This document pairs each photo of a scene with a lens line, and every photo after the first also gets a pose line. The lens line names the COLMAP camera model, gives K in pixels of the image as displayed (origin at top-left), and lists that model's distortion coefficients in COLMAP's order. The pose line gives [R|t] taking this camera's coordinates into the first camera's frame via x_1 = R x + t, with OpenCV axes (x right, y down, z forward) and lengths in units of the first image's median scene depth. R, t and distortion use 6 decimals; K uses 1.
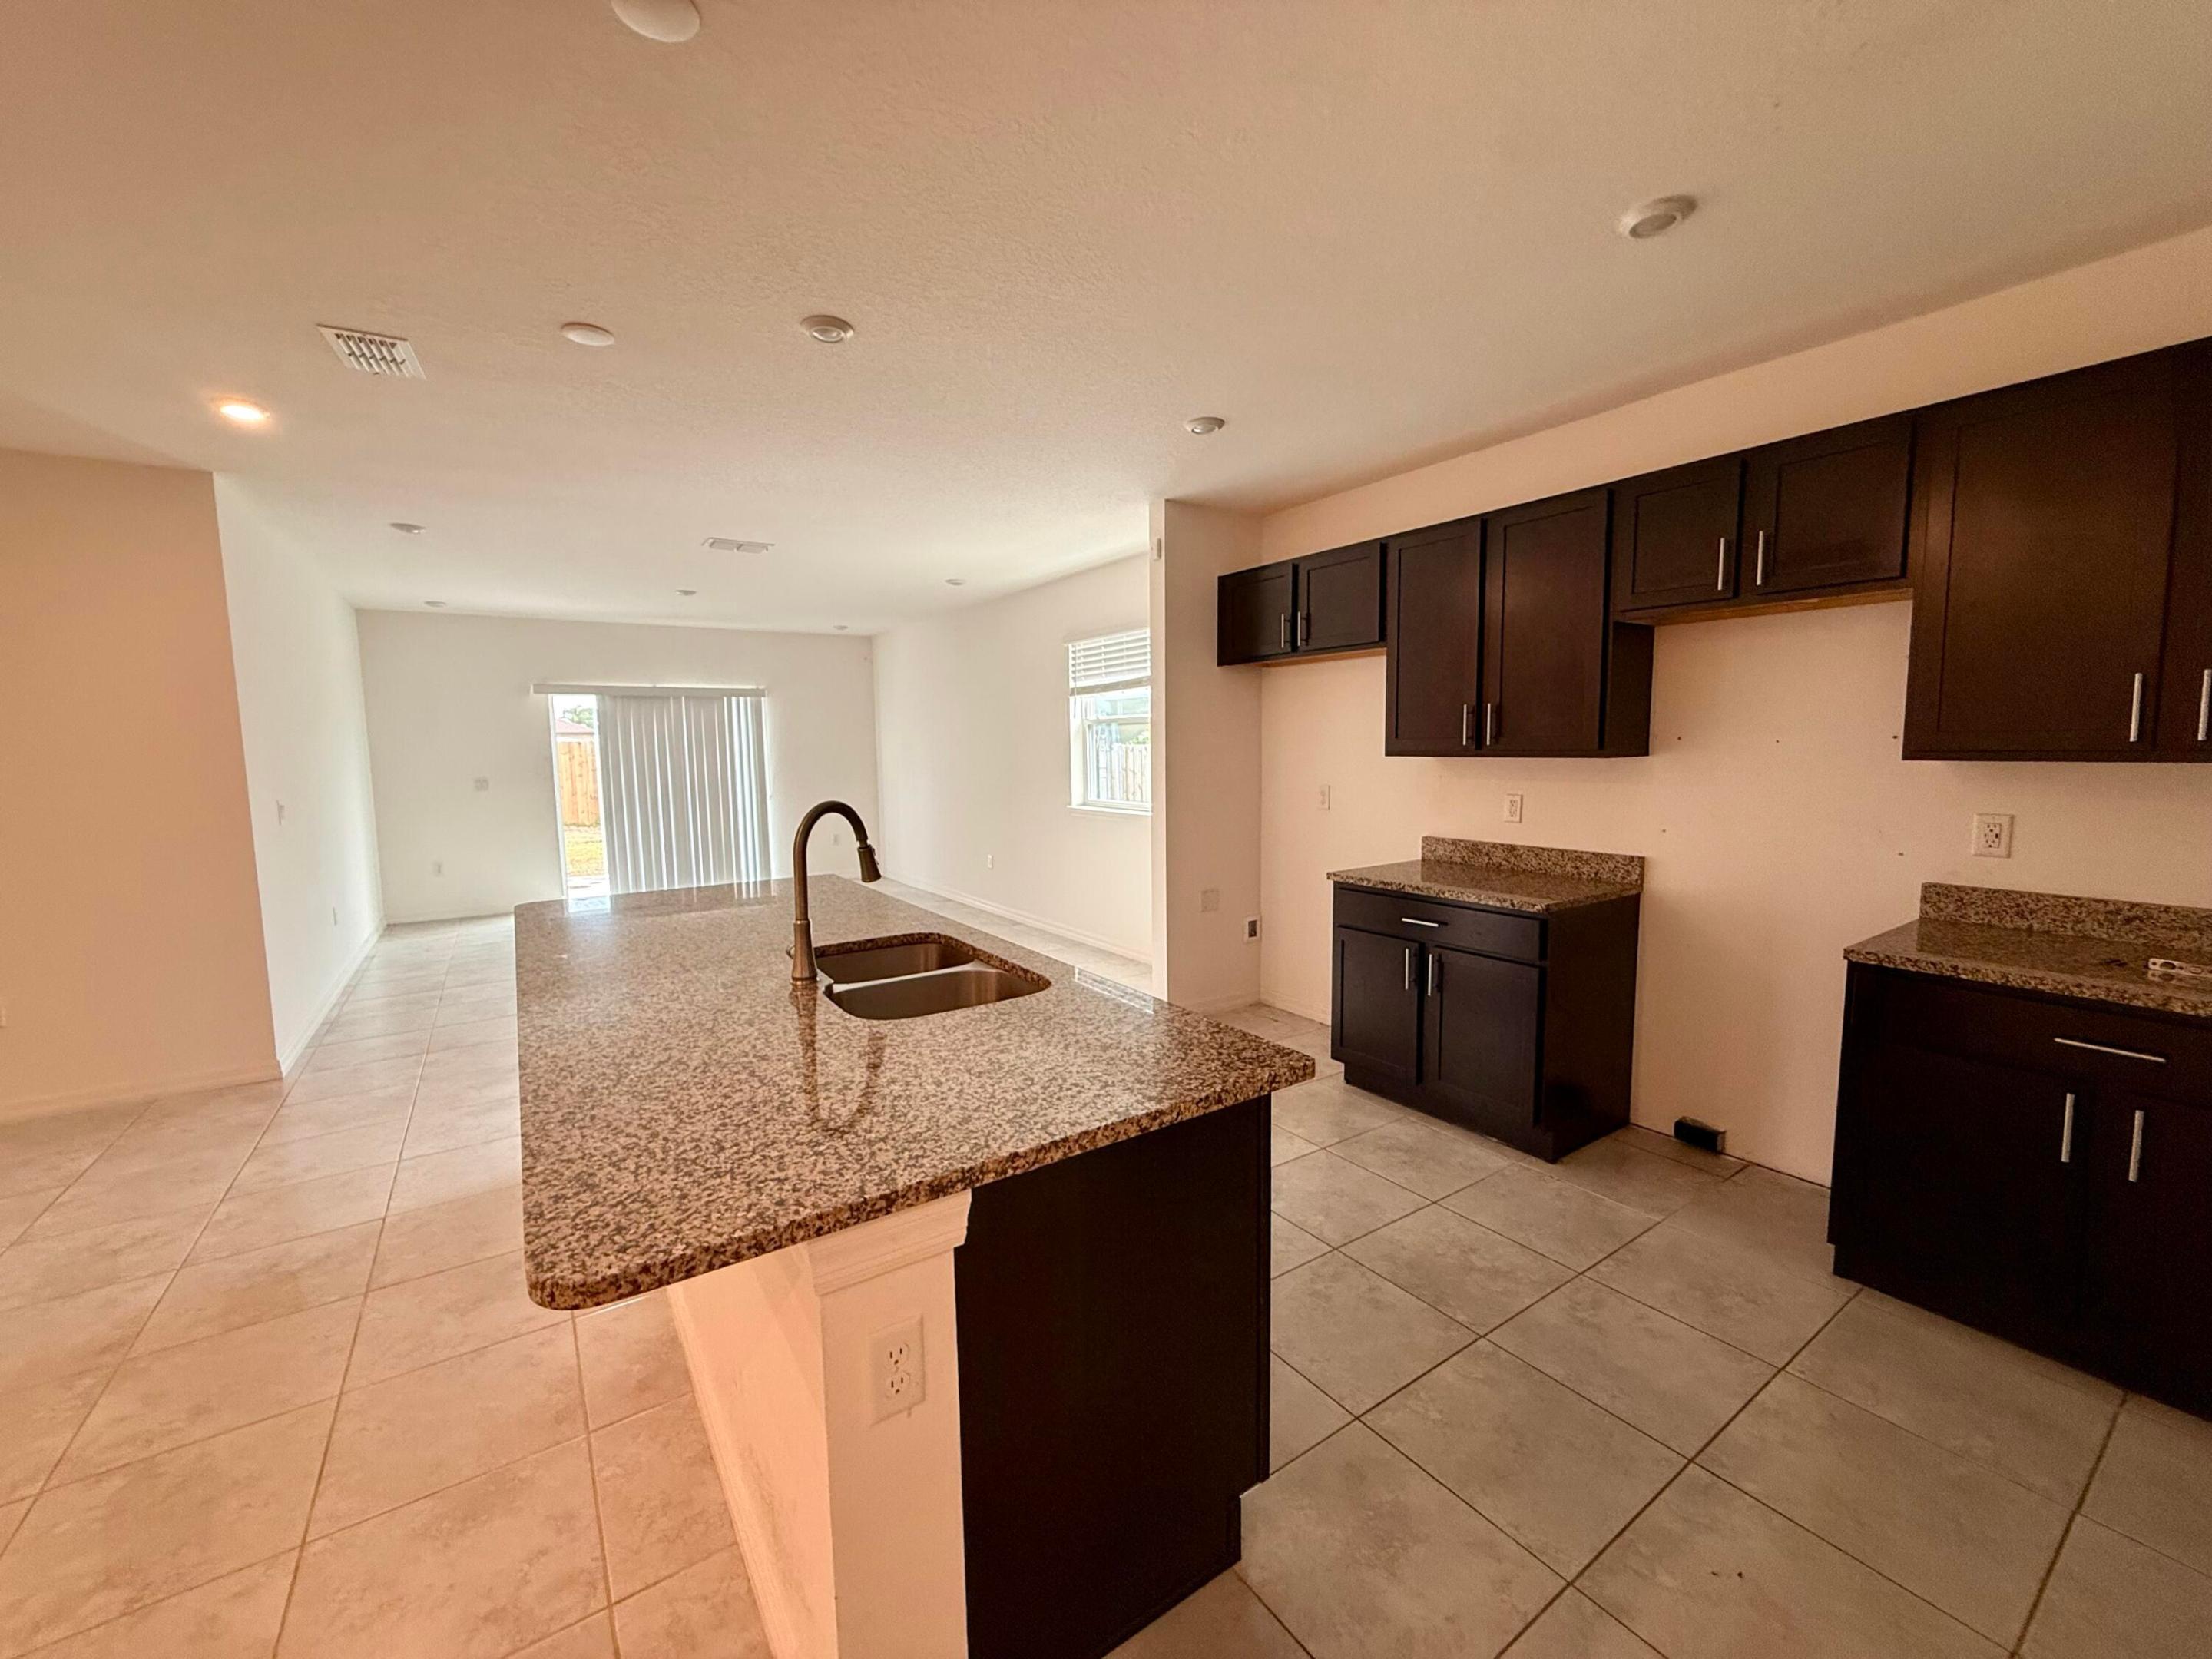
lens RADIAL K [[882.4, 0, 1099.6], [0, 882.4, 827.7], [0, 0, 1]] dist [-0.000433, 0.000036]
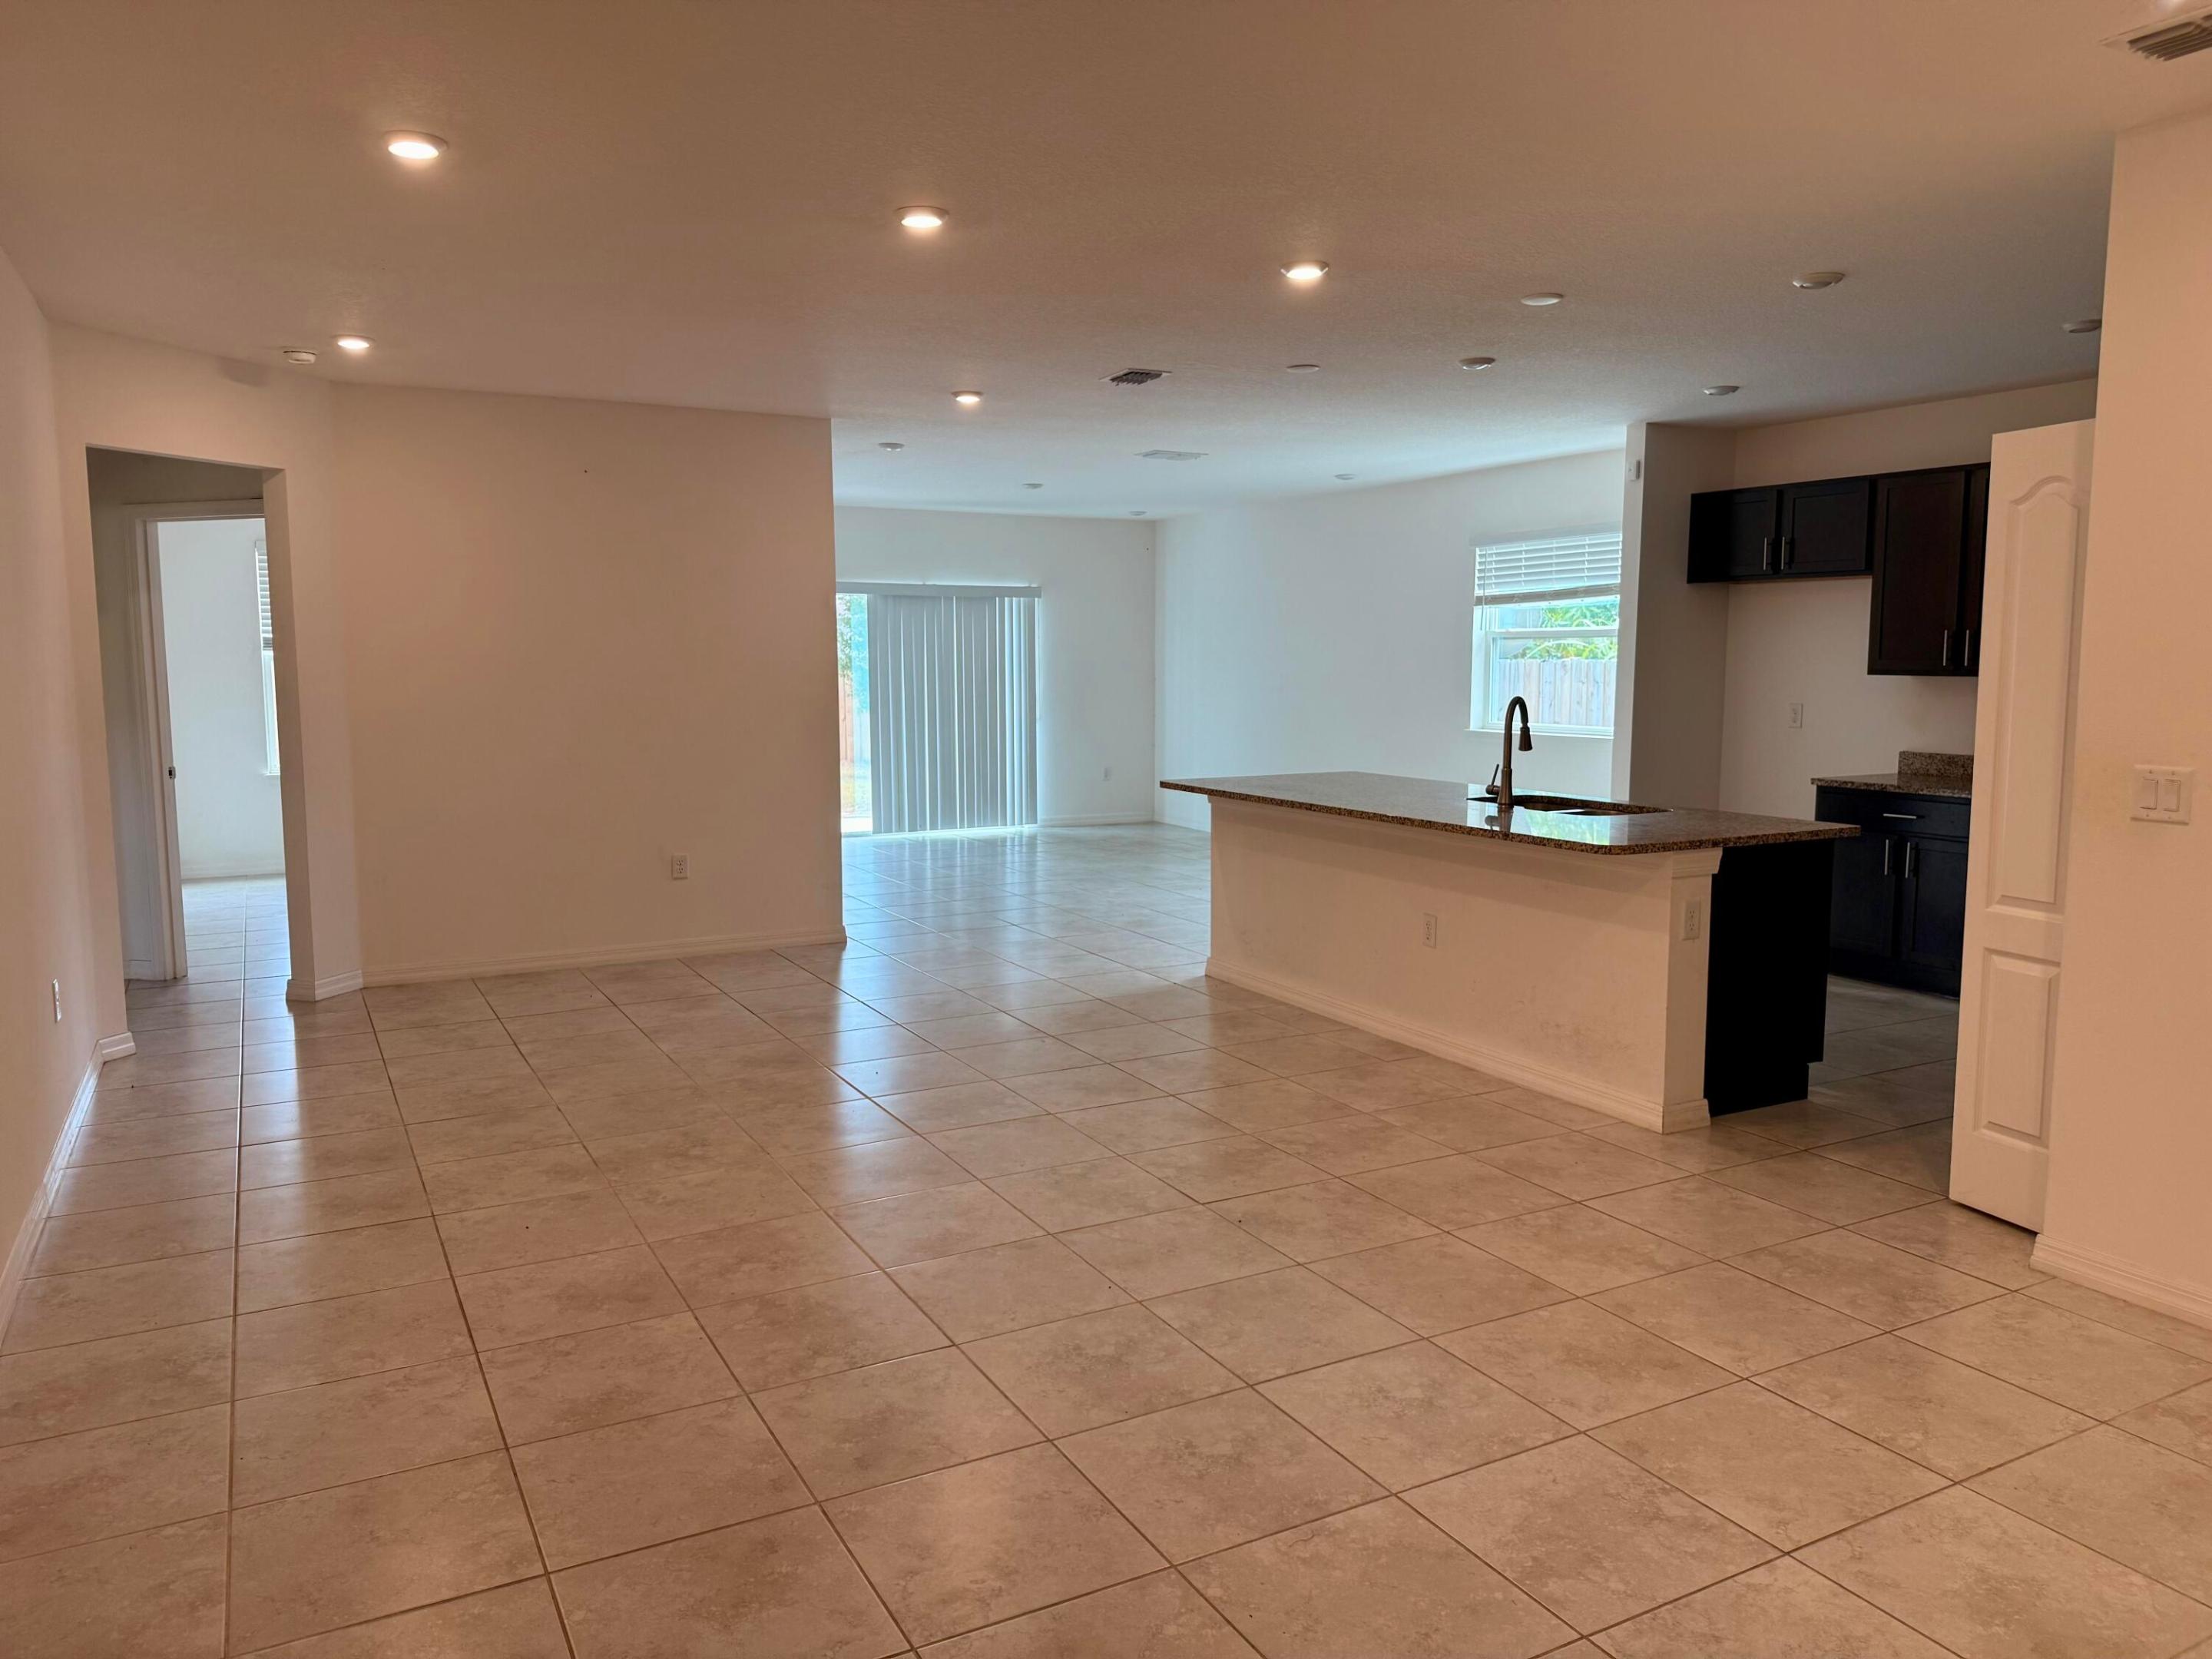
lens RADIAL K [[1534.0, 0, 1100.6], [0, 1534.0, 834.1], [0, 0, 1]] dist [0.129512, -0.223608]
pose [[0.995109, 0.025409, -0.095463, -0.437999], [-0.023428, 0.999487, 0.021819, 0.097530], [0.095969, -0.019476, 0.995194, -1.035170]]
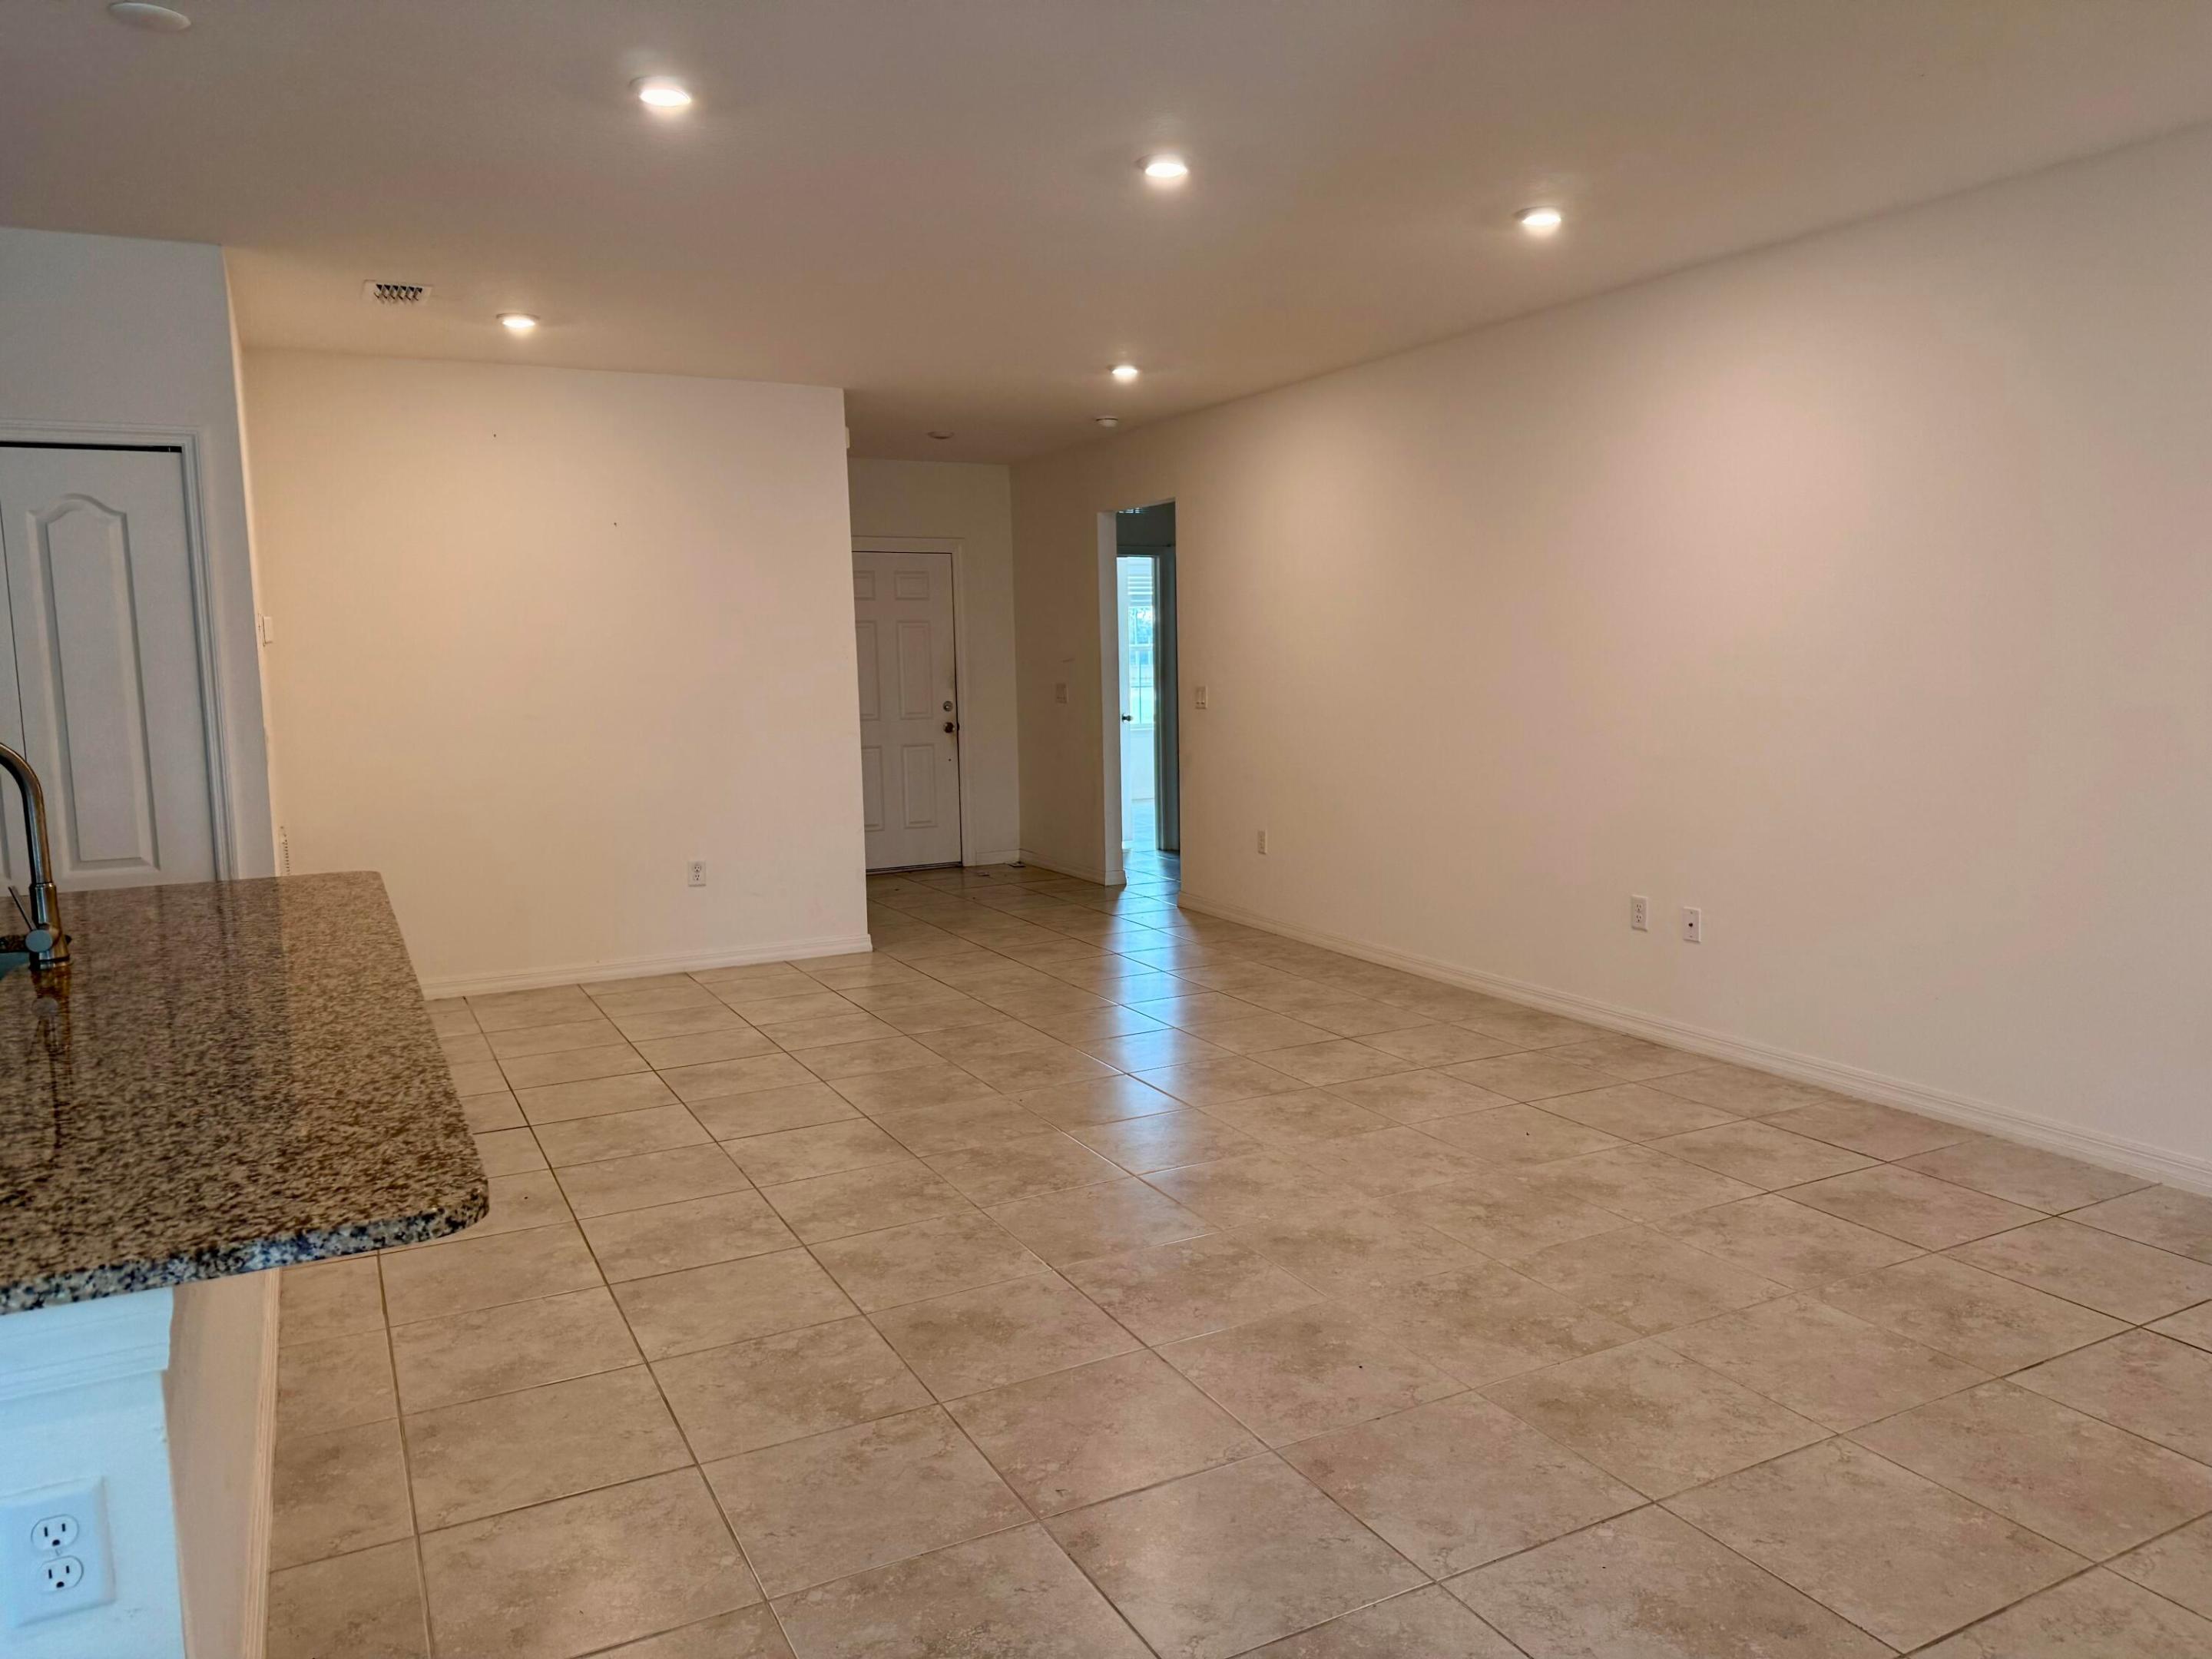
lens RADIAL K [[1535.1, 0, 1112.9], [0, 1535.1, 824.6], [0, 0, 1]] dist [0.104923, -0.153444]
pose [[-0.992885, 0.020989, 0.117210, -0.760799], [0.045178, 0.977144, 0.207724, -0.099543], [-0.110171, 0.211541, -0.971140, 1.186002]]
